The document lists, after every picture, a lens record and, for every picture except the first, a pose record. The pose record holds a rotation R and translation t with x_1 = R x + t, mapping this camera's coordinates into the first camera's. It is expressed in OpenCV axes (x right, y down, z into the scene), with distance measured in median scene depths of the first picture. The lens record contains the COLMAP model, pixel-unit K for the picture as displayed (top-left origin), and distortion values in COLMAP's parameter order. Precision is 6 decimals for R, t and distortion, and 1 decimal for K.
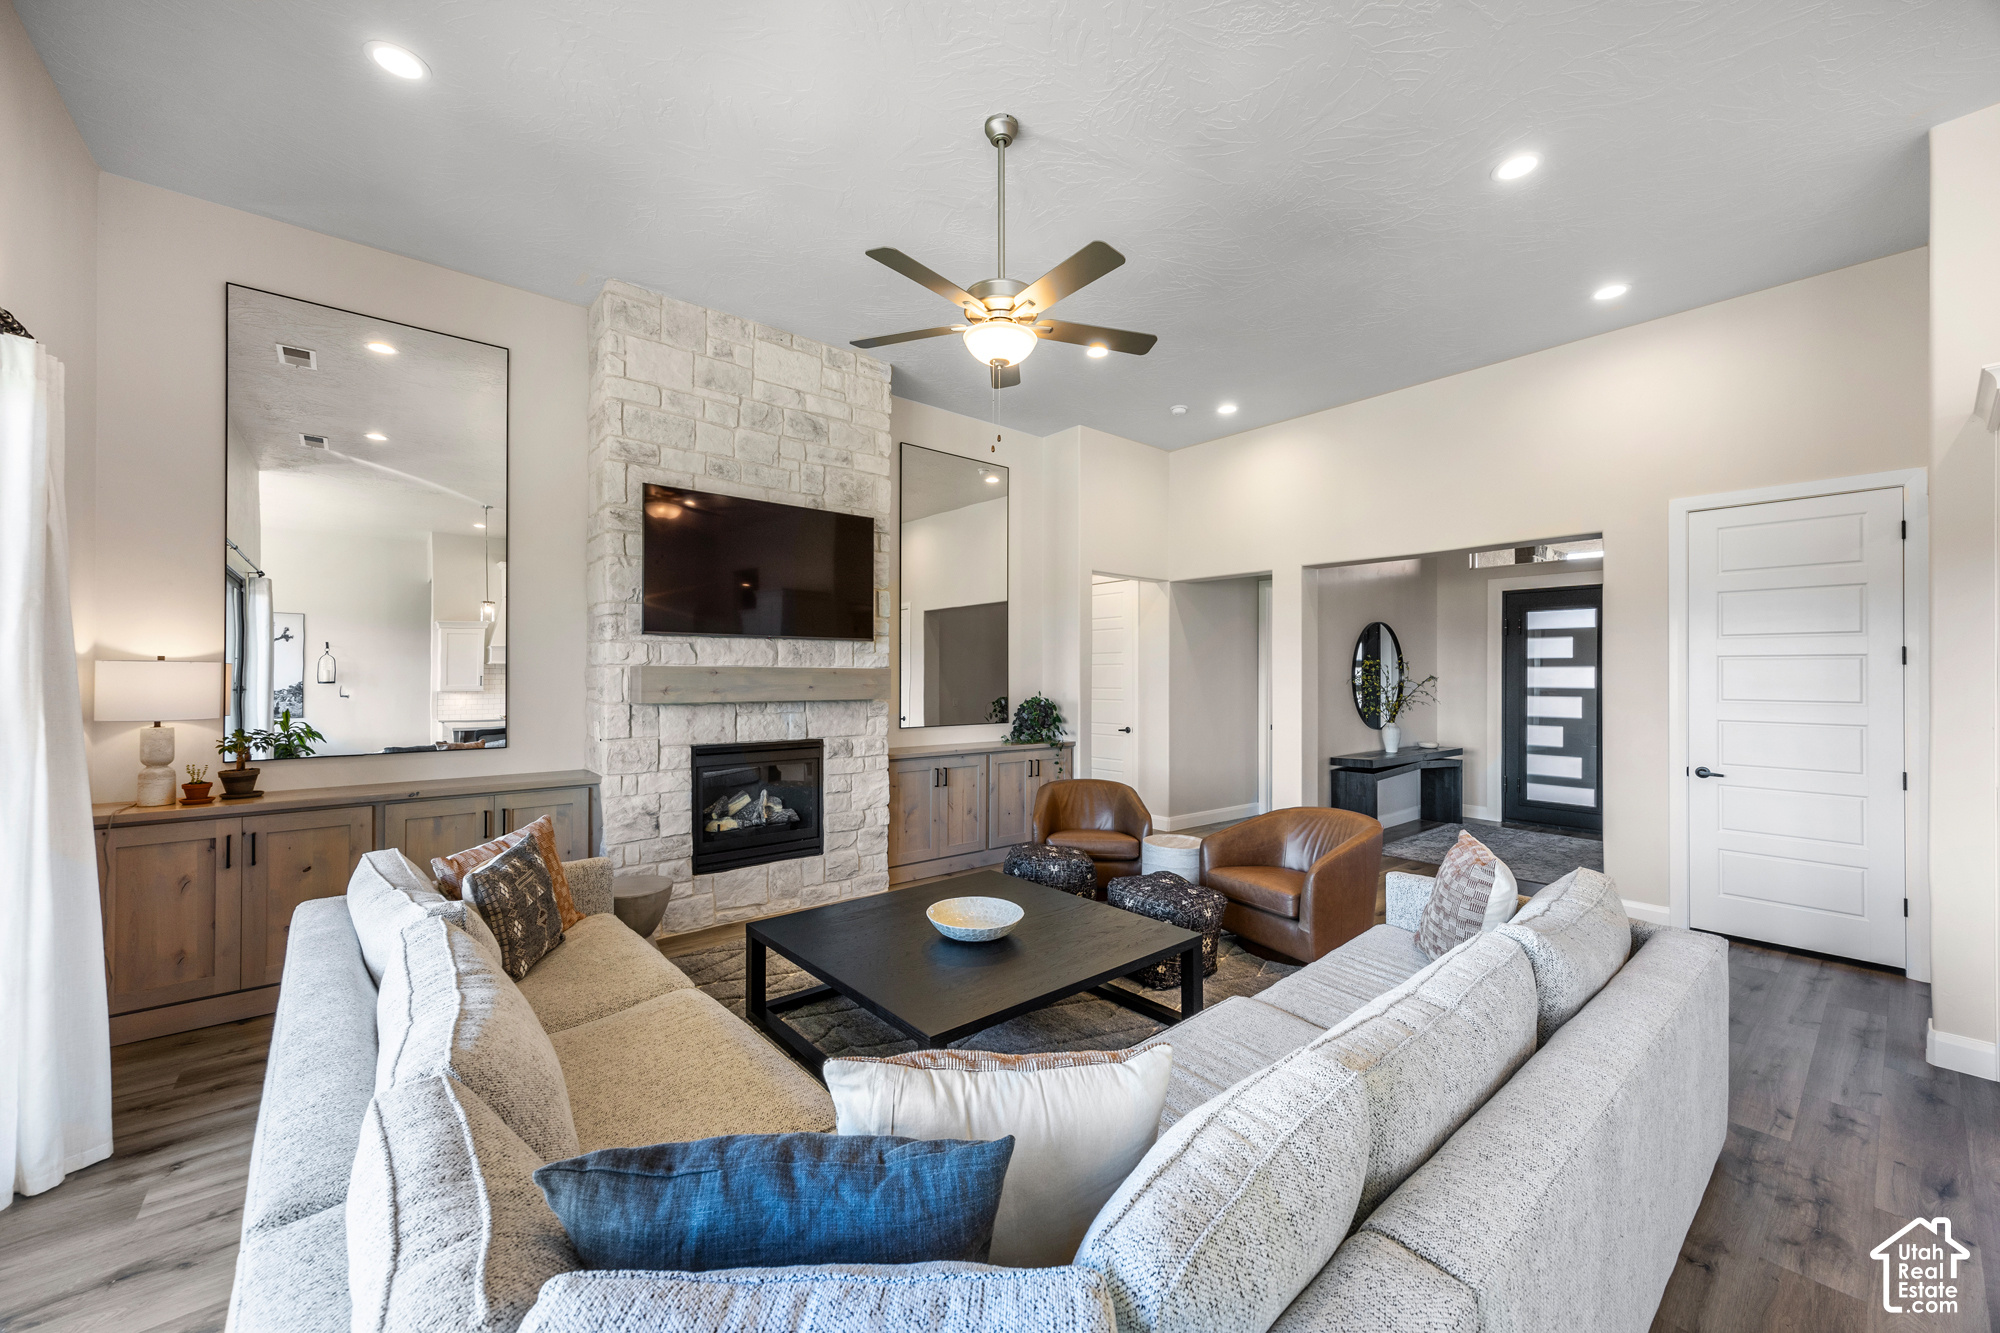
lens RADIAL K [[774.9, 0, 998.1], [0, 774.9, 668.3], [0, 0, 1]] dist [0.008168, 0.000179]
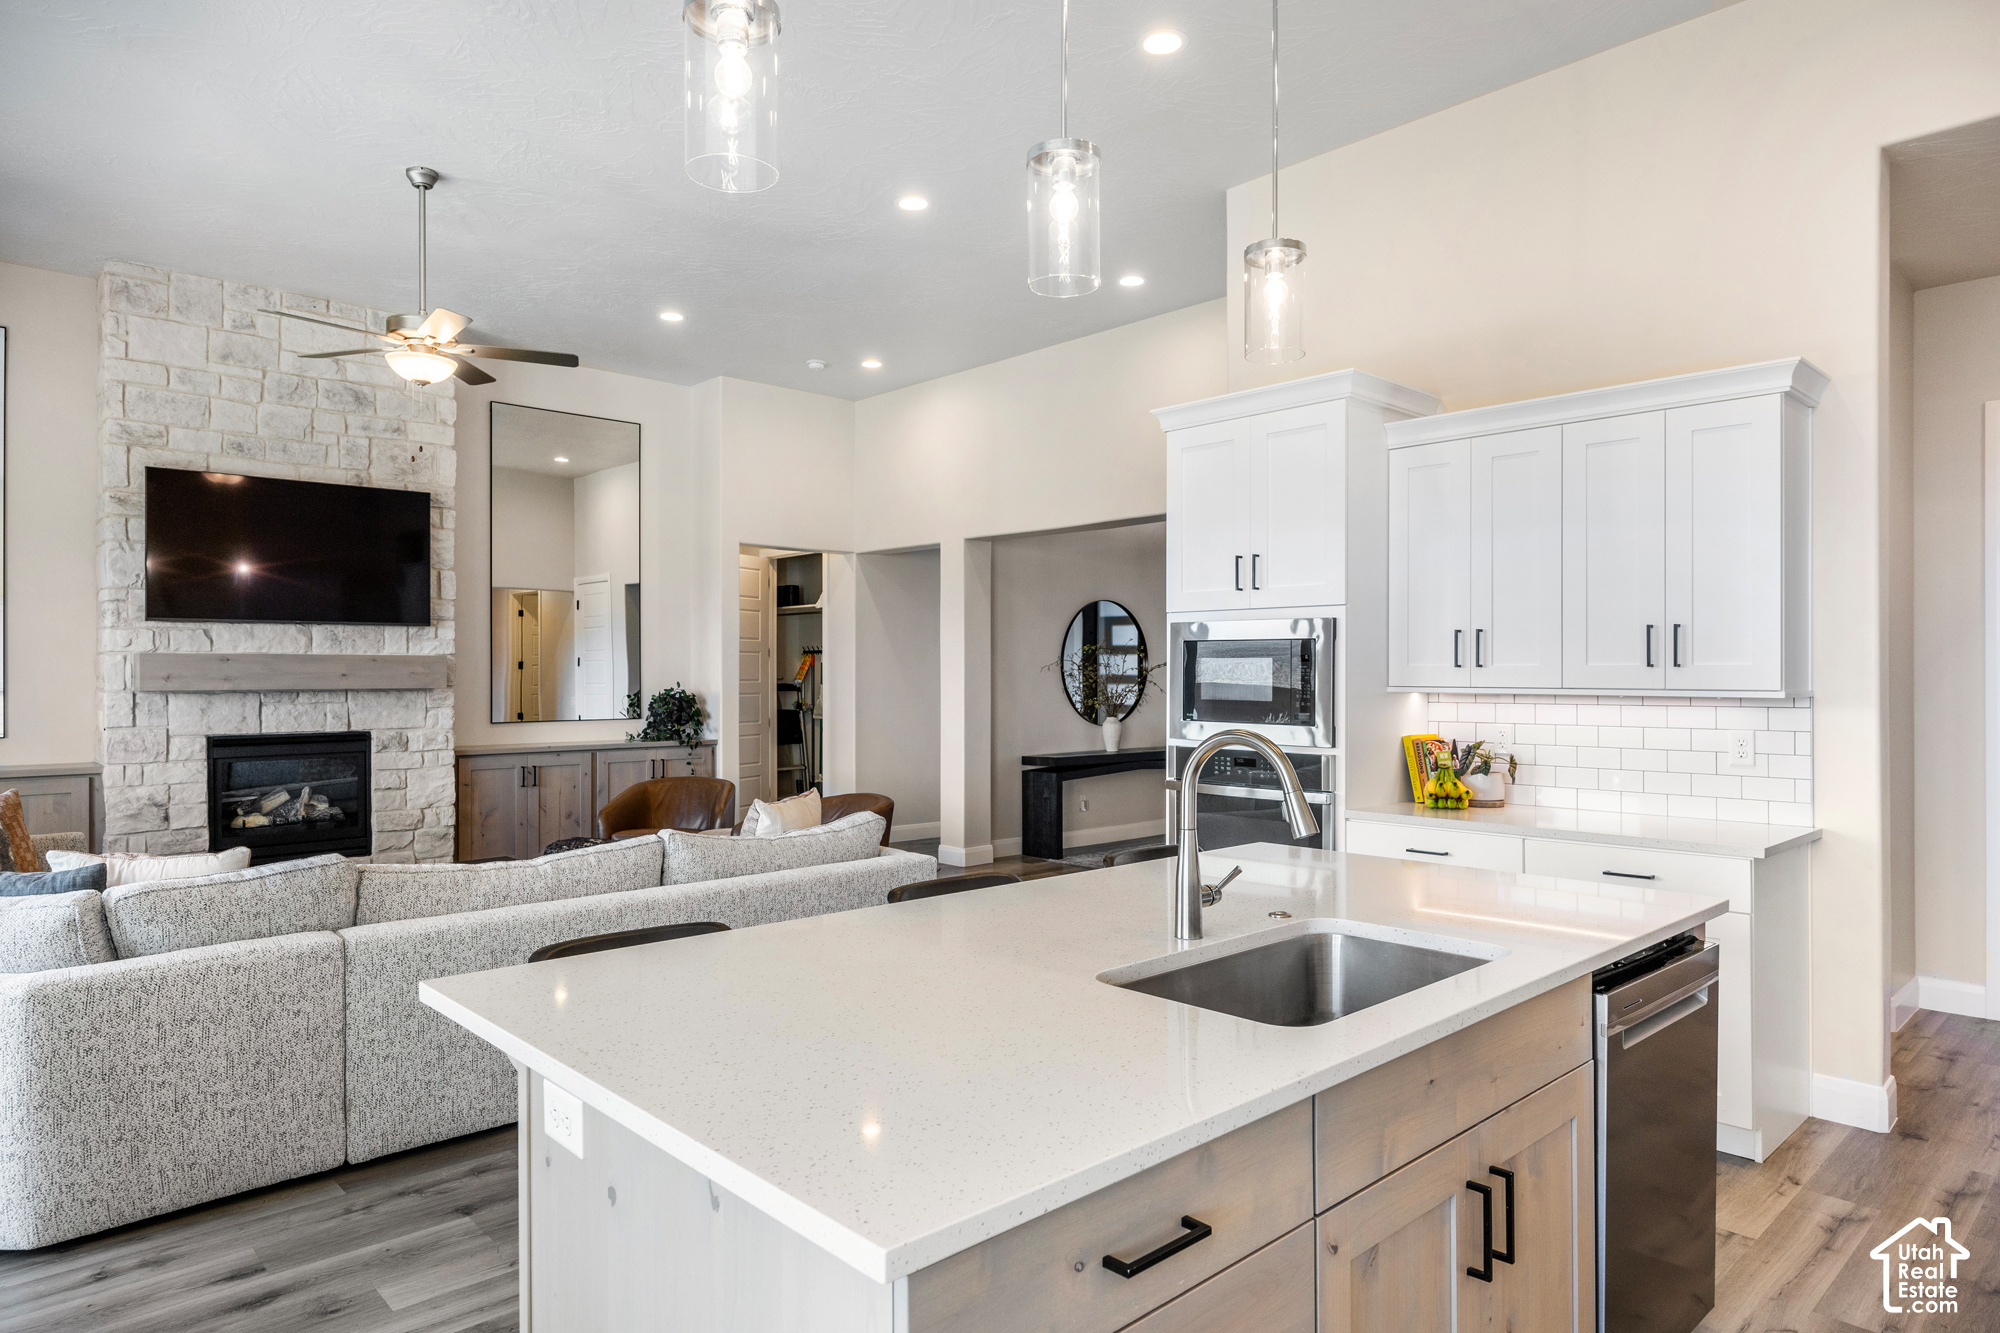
lens RADIAL K [[1204.3, 0, 998.6], [0, 1204.3, 663.2], [0, 0, 1]] dist [0.001373, -0.003591]
pose [[0.998765, -0.004025, 0.049512, 0.472426], [0.003880, 0.999988, 0.003029, 0.008119], [-0.049523, -0.002833, 0.998769, -0.498432]]
